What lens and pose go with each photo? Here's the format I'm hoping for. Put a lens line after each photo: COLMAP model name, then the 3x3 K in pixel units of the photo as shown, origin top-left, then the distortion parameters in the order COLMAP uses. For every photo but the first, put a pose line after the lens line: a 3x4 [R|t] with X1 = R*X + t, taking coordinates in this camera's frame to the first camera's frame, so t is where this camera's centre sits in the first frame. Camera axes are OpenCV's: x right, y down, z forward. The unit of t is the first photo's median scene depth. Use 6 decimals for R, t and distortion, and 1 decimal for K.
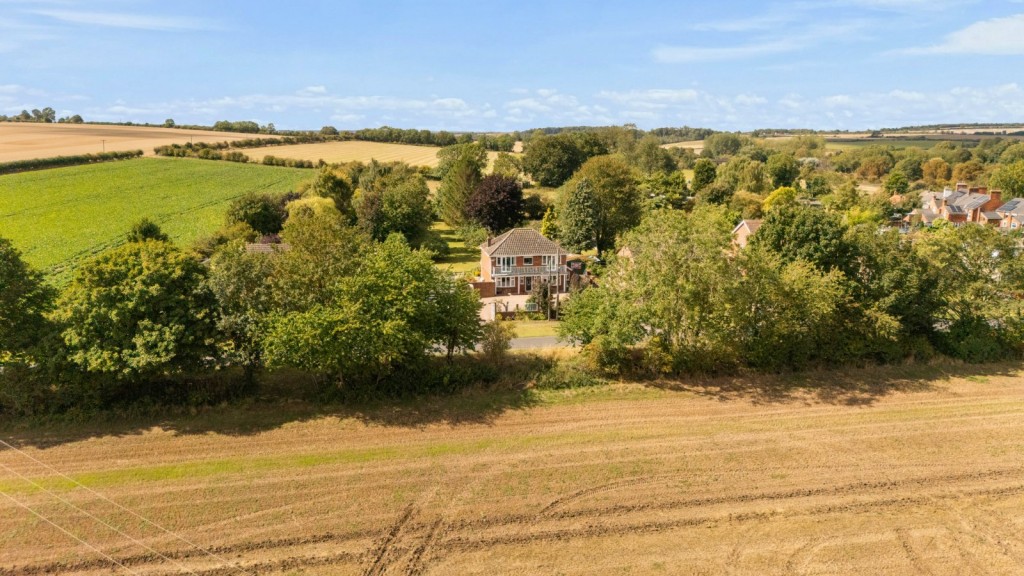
lens RADIAL K [[746.0, 0, 512.0], [0, 746.0, 288.0], [0, 0, 1]] dist [0.084730, -0.114633]
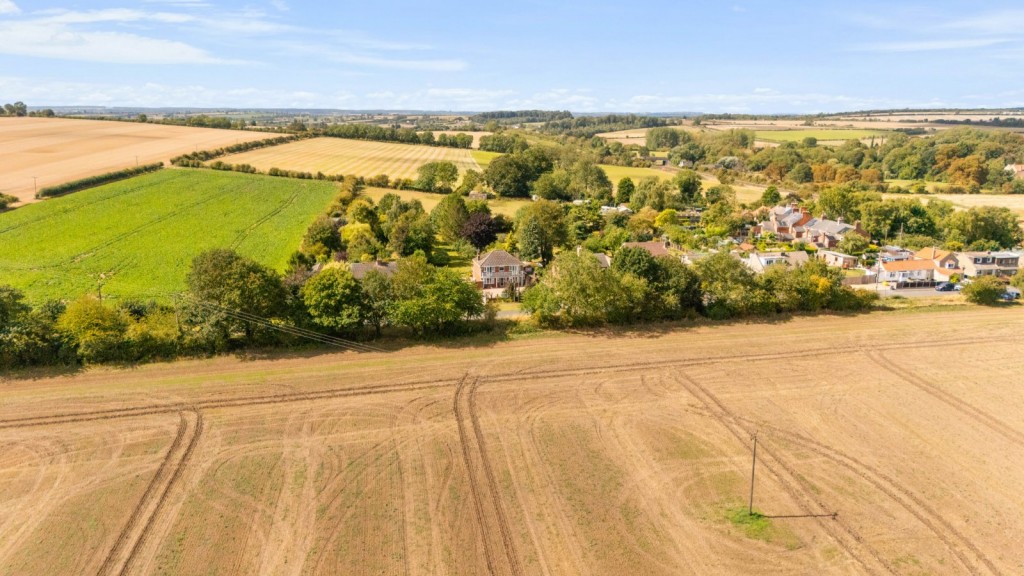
lens RADIAL K [[746.0, 0, 512.0], [0, 746.0, 288.0], [0, 0, 1]] dist [0.084730, -0.114633]
pose [[0.998028, -0.011337, 0.061740, -0.064099], [0.009757, 0.999619, 0.025830, -0.036751], [-0.062010, -0.025176, 0.997758, -0.781846]]
